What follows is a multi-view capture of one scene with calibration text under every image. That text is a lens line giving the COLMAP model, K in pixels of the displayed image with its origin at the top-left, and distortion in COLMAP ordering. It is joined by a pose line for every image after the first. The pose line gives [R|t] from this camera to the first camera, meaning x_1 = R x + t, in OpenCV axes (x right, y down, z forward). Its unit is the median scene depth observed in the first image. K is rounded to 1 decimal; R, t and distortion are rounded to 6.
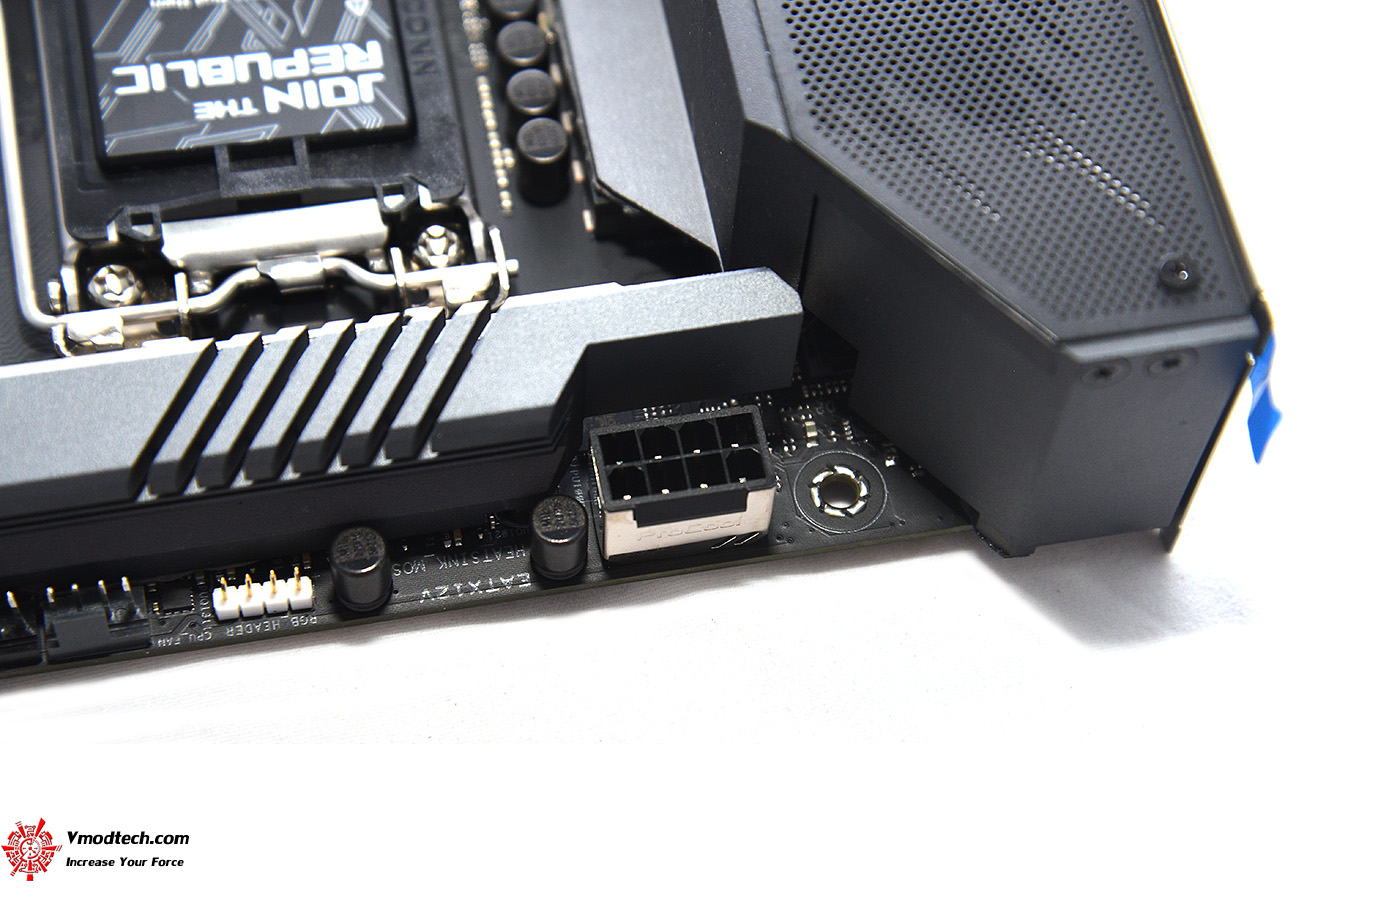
lens RADIAL K [[2628.8, 0, 676.4], [0, 2628.8, 466.9], [0, 0, 1]] dist [0.308477, 0.000000]
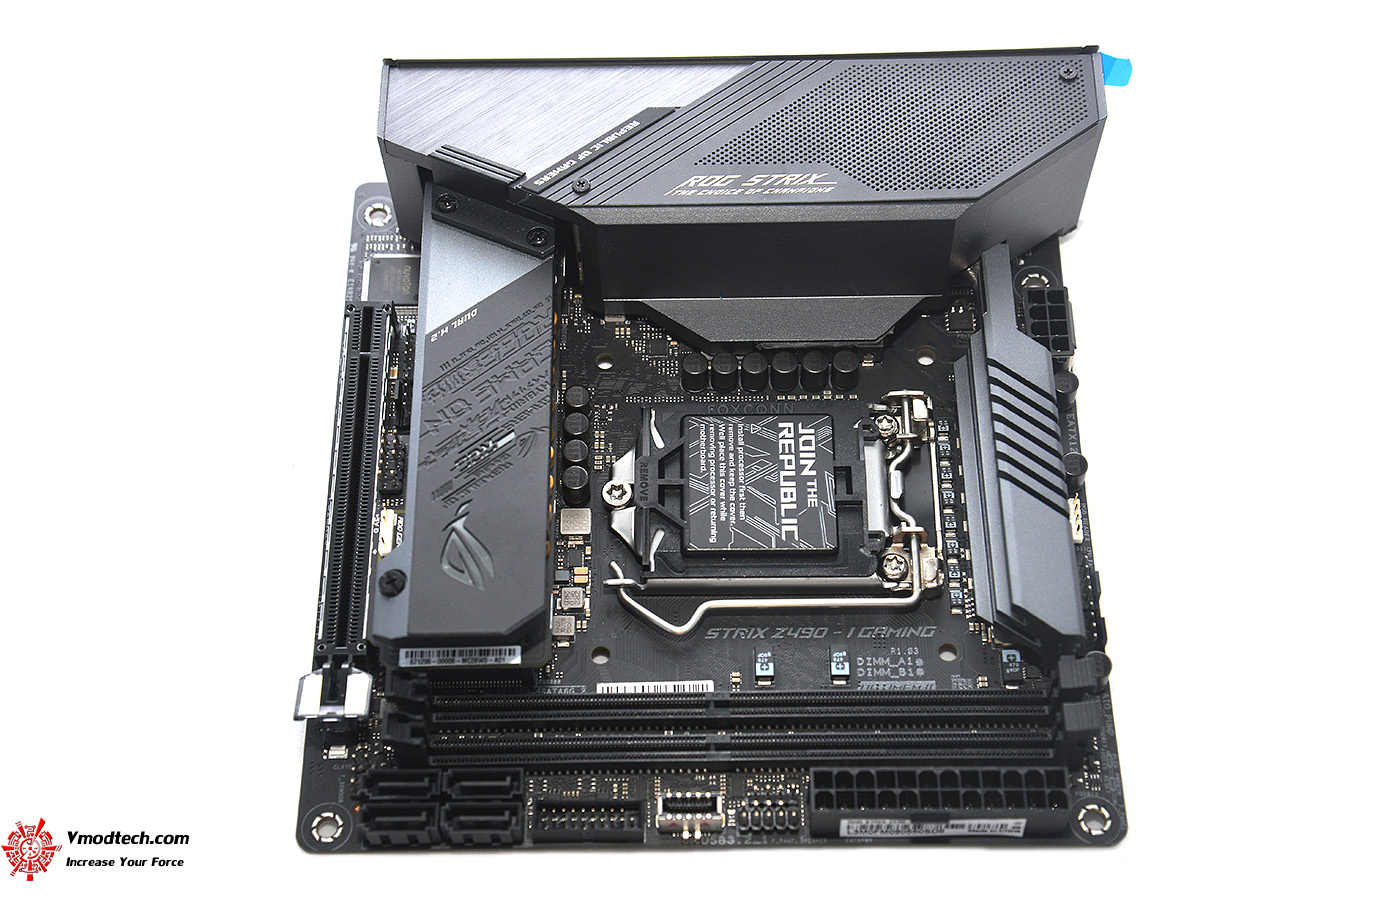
lens RADIAL K [[2099.2, 0, 674.2], [0, 2099.2, 465.1], [0, 0, 1]] dist [0.224892, 0.000000]
pose [[0.184125, -0.884988, 0.427662, -0.823864], [0.871031, 0.348512, 0.346185, -0.758977], [-0.455414, 0.308766, 0.835022, -0.246977]]
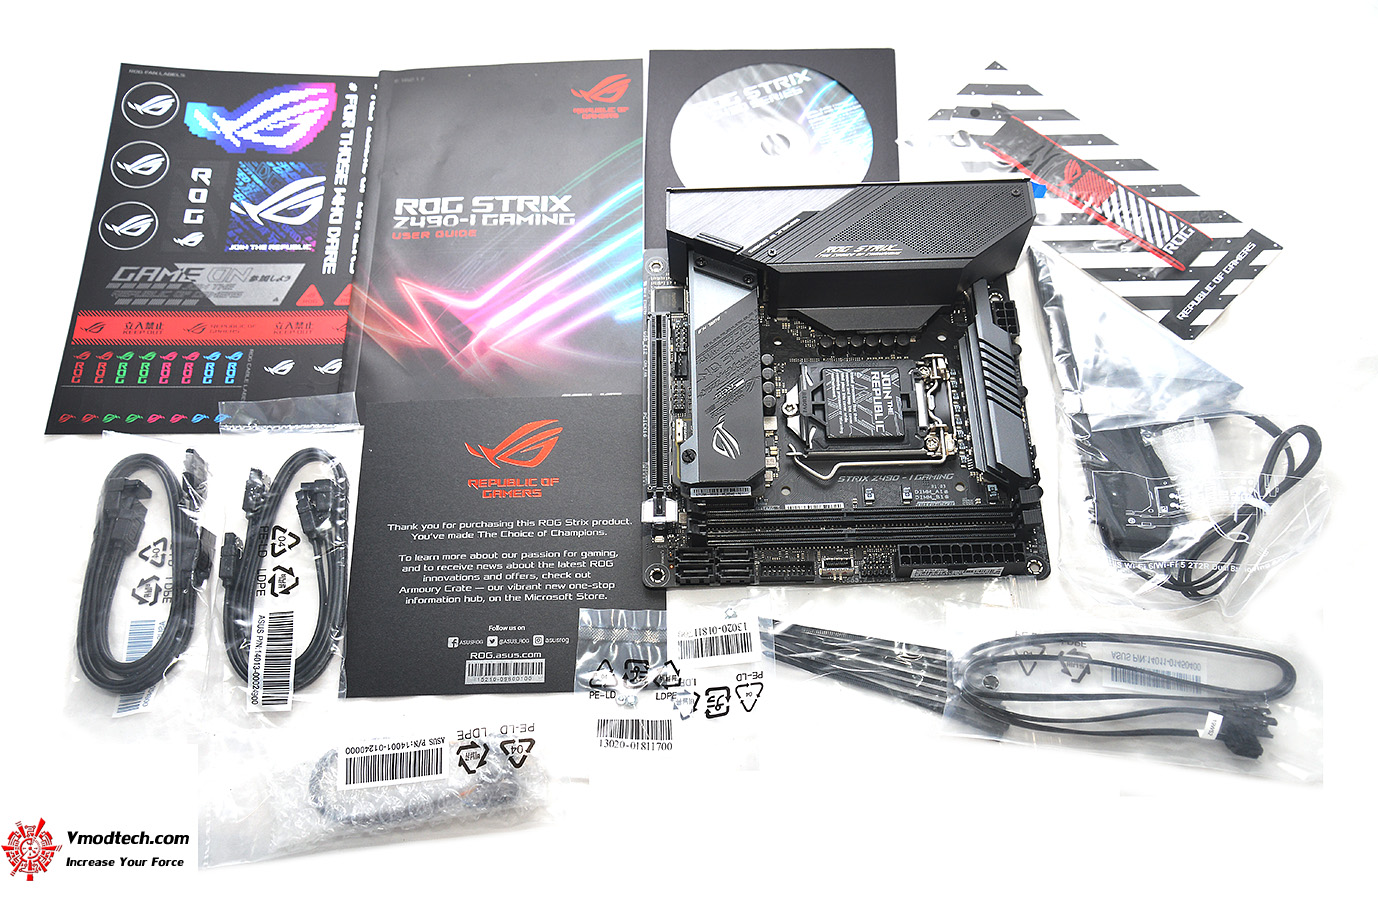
lens RADIAL K [[1232.7, 0, 679.0], [0, 1232.7, 460.5], [0, 0, 1]] dist [-0.003185, -0.000243]
pose [[0.174347, -0.914573, 0.364911, -0.939135], [0.876705, 0.312901, 0.365350, -1.025715], [-0.448320, 0.256222, 0.856364, -0.372039]]
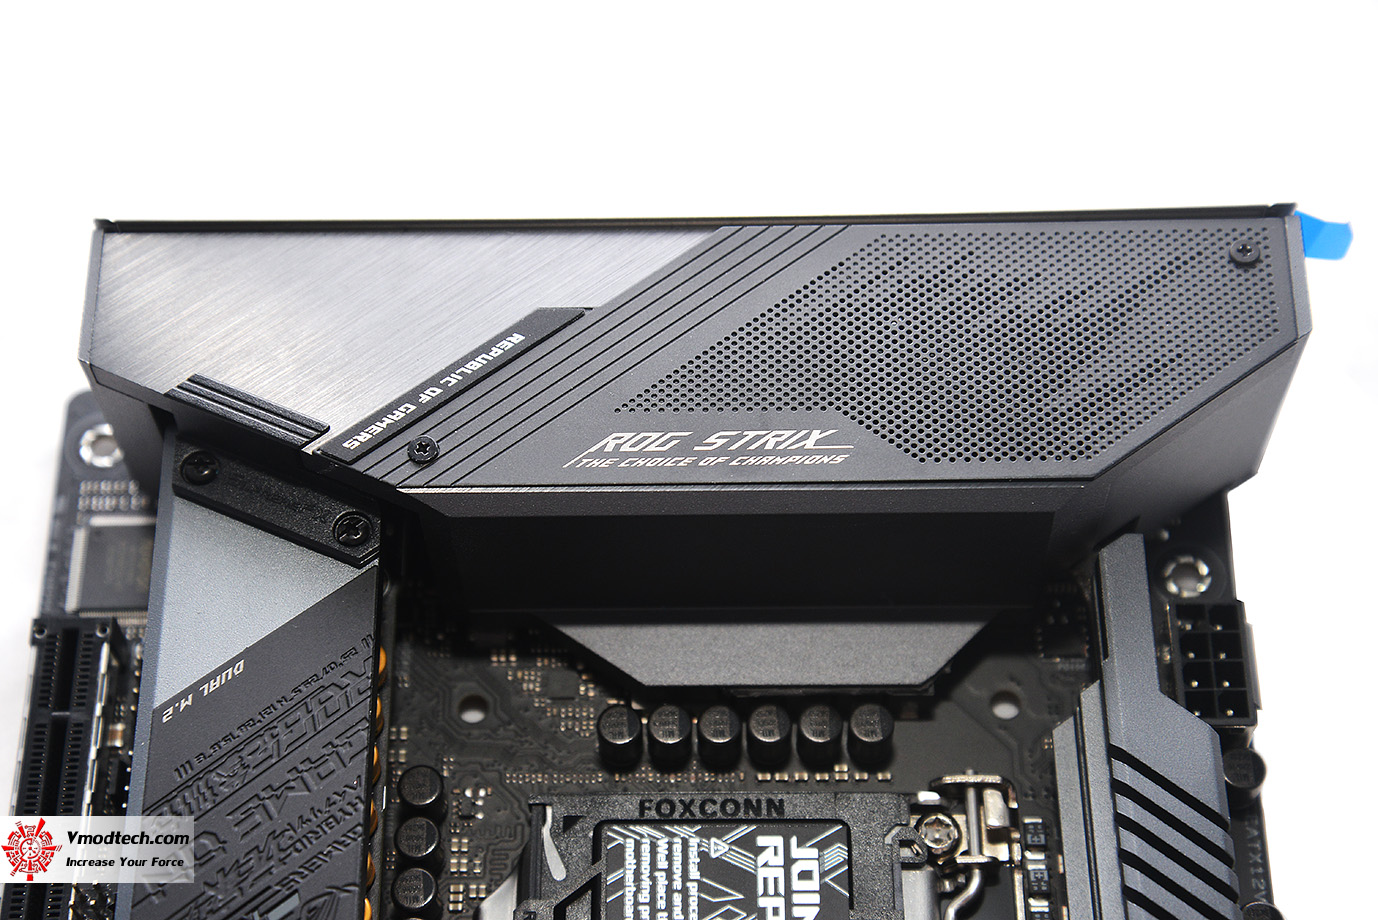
lens RADIAL K [[2628.8, 0, 675.4], [0, 2628.8, 462.6], [0, 0, 1]] dist [0.308477, 0.000000]
pose [[0.184968, -0.897761, 0.399765, -0.439557], [0.871839, 0.337629, 0.354828, -0.664425], [-0.453523, 0.282899, 0.845154, -0.006938]]
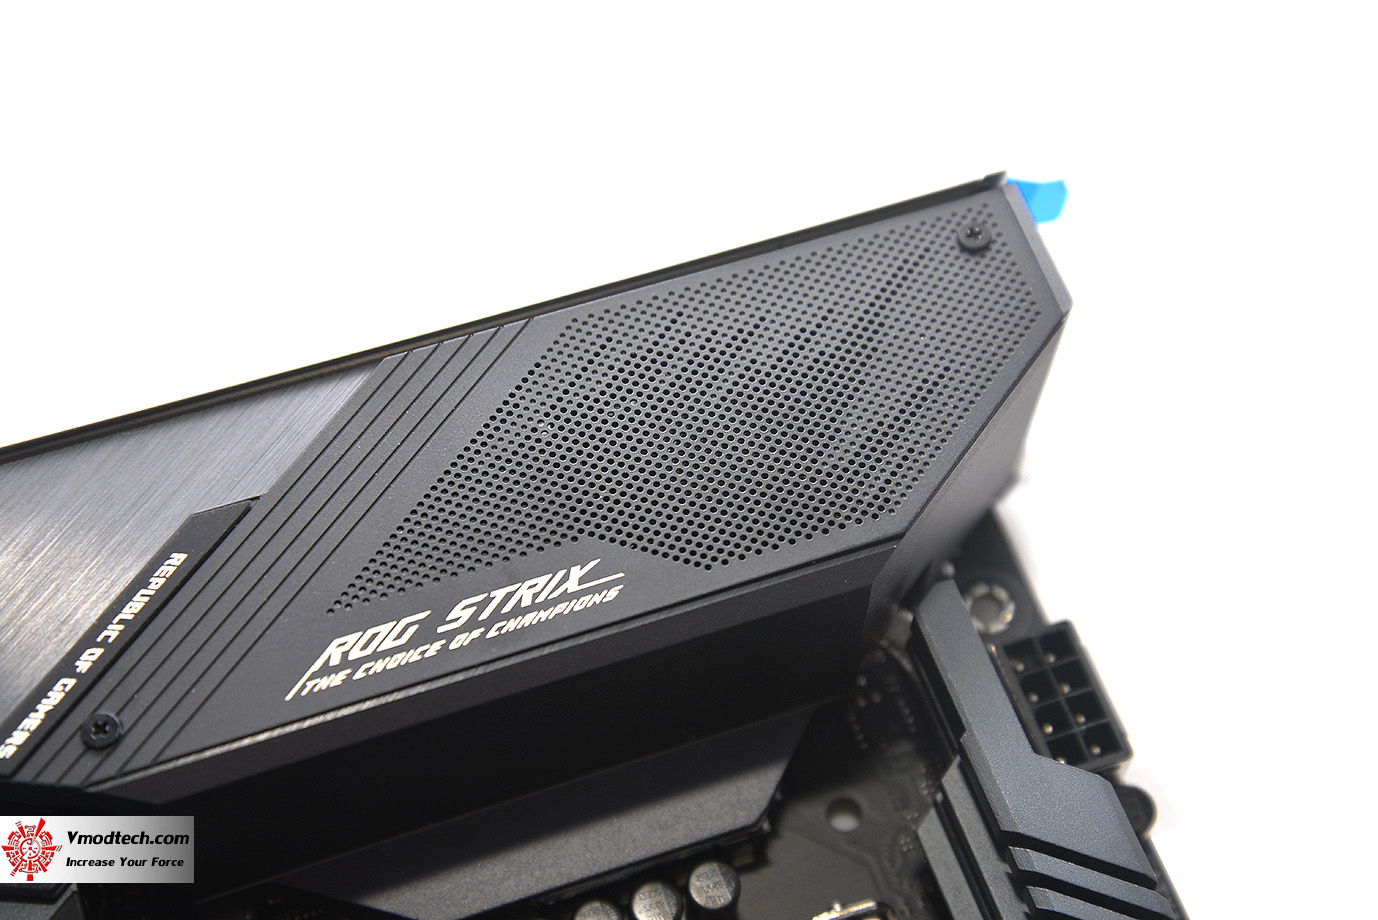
lens RADIAL K [[2628.8, 0, 680.3], [0, 2628.8, 451.9], [0, 0, 1]] dist [0.308477, 0.000000]
pose [[-0.148350, -0.892352, 0.426262, -0.329402], [0.839814, 0.113932, 0.530784, -0.682958], [-0.522212, 0.436723, 0.732508, 0.199025]]
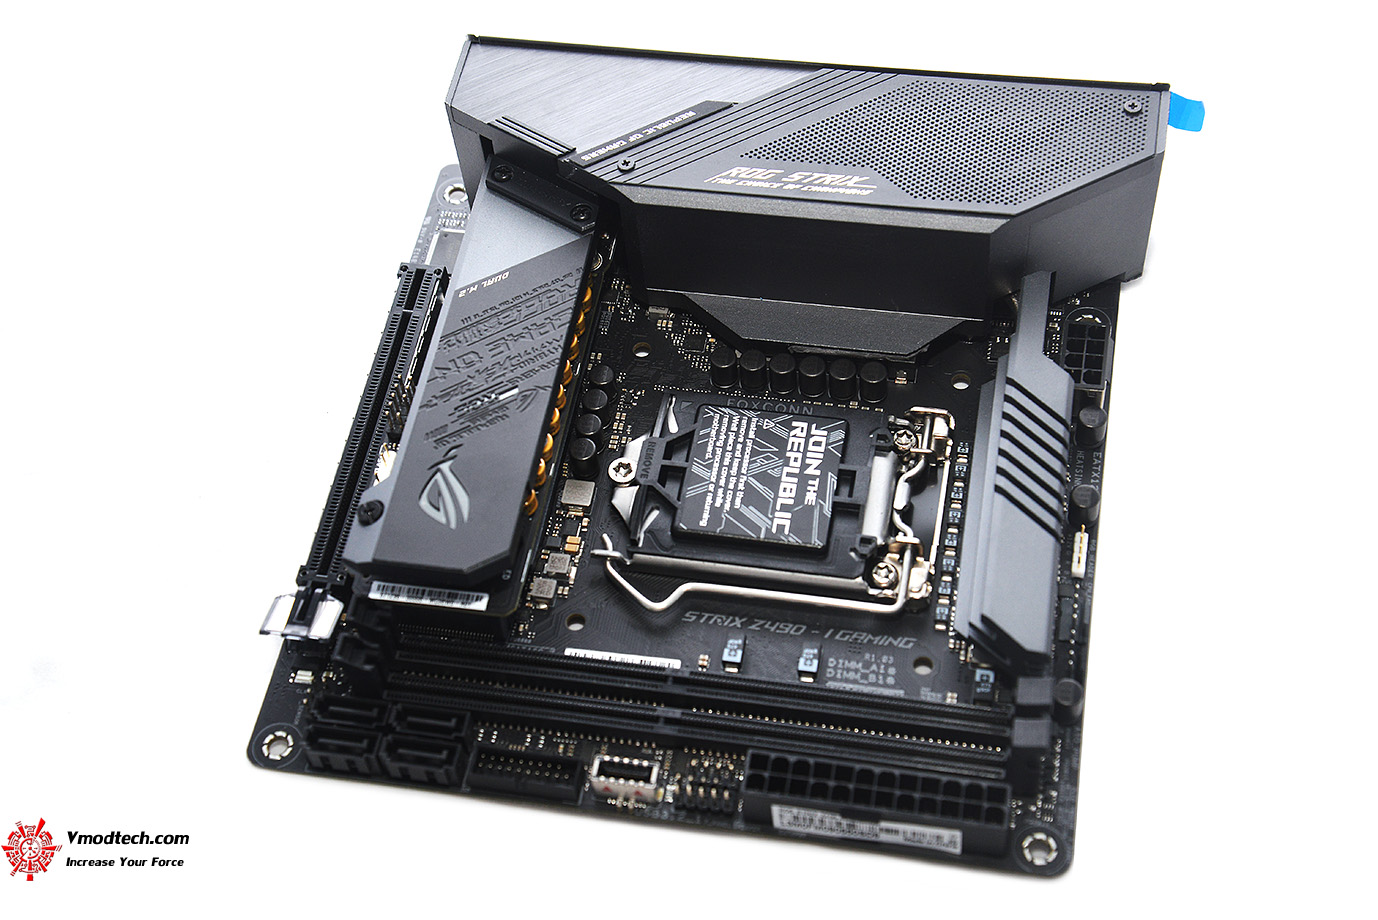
lens RADIAL K [[2099.2, 0, 670.7], [0, 2099.2, 461.2], [0, 0, 1]] dist [0.224892, 0.000000]
pose [[0.360481, -0.809519, 0.463393, -0.889197], [0.856939, 0.483622, 0.178231, -0.501315], [-0.368388, 0.332850, 0.868044, -0.291758]]
